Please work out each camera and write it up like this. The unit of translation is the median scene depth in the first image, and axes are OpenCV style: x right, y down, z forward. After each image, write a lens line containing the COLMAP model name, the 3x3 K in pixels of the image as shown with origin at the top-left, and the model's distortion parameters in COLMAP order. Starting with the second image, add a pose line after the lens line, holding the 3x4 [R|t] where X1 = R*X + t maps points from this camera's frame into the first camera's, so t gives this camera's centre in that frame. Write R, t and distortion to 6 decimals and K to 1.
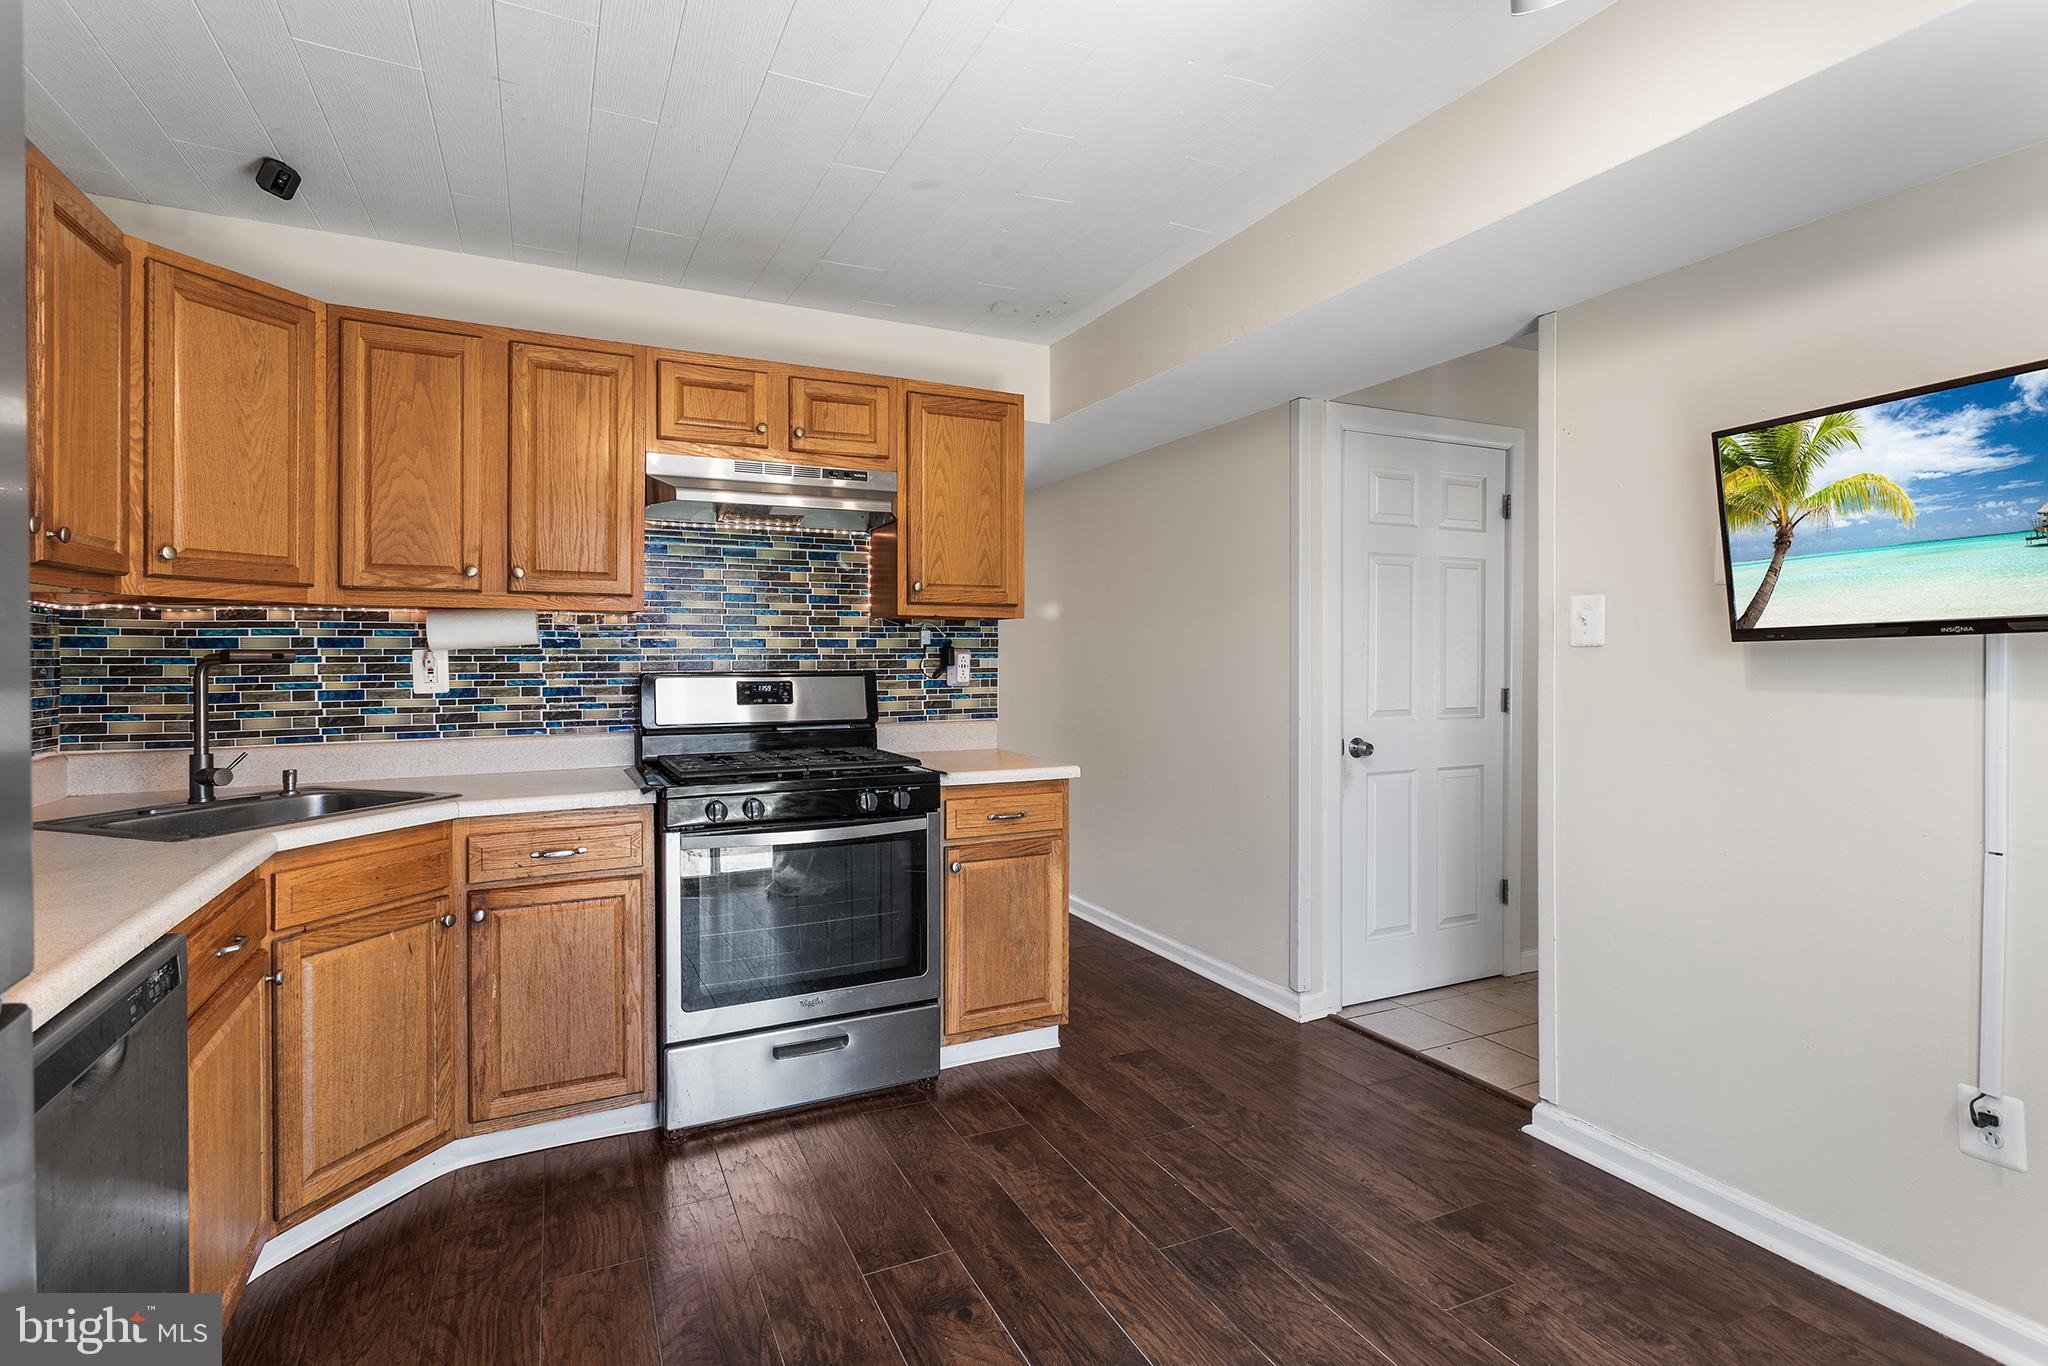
lens RADIAL K [[988.3, 0, 955.9], [0, 988.3, 663.0], [0, 0, 1]] dist [-0.000382, 0.001029]
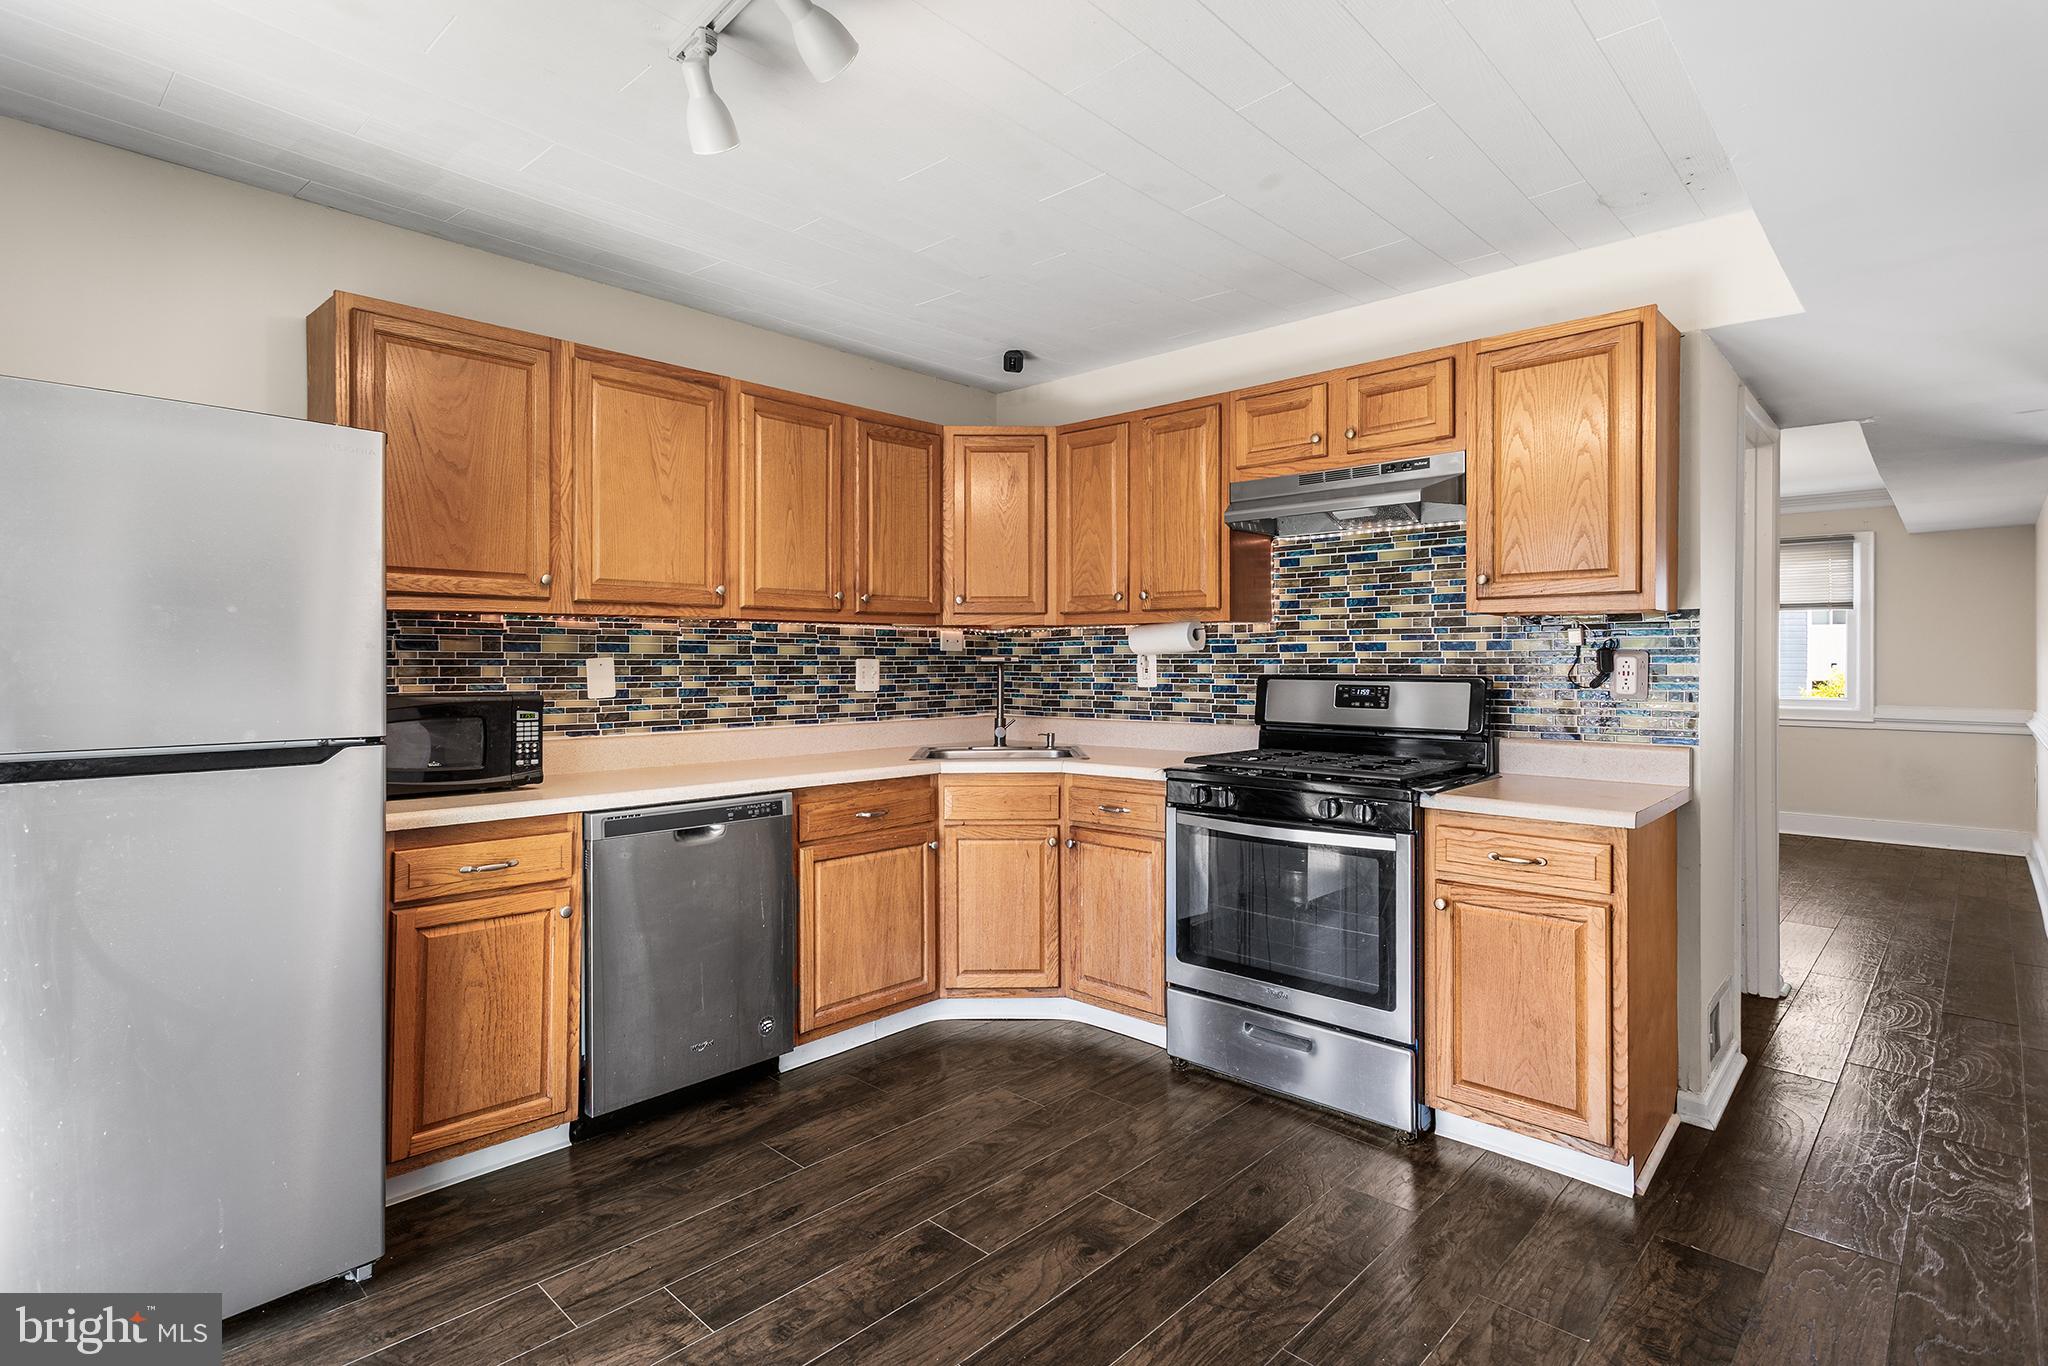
lens RADIAL K [[988.3, 0, 1011.6], [0, 988.3, 667.8], [0, 0, 1]] dist [-0.000382, 0.001029]
pose [[0.371254, 0.009822, -0.928479, 0.639909], [-0.007235, 0.999944, 0.007685, -0.004496], [0.928503, 0.003865, 0.371305, 0.320103]]
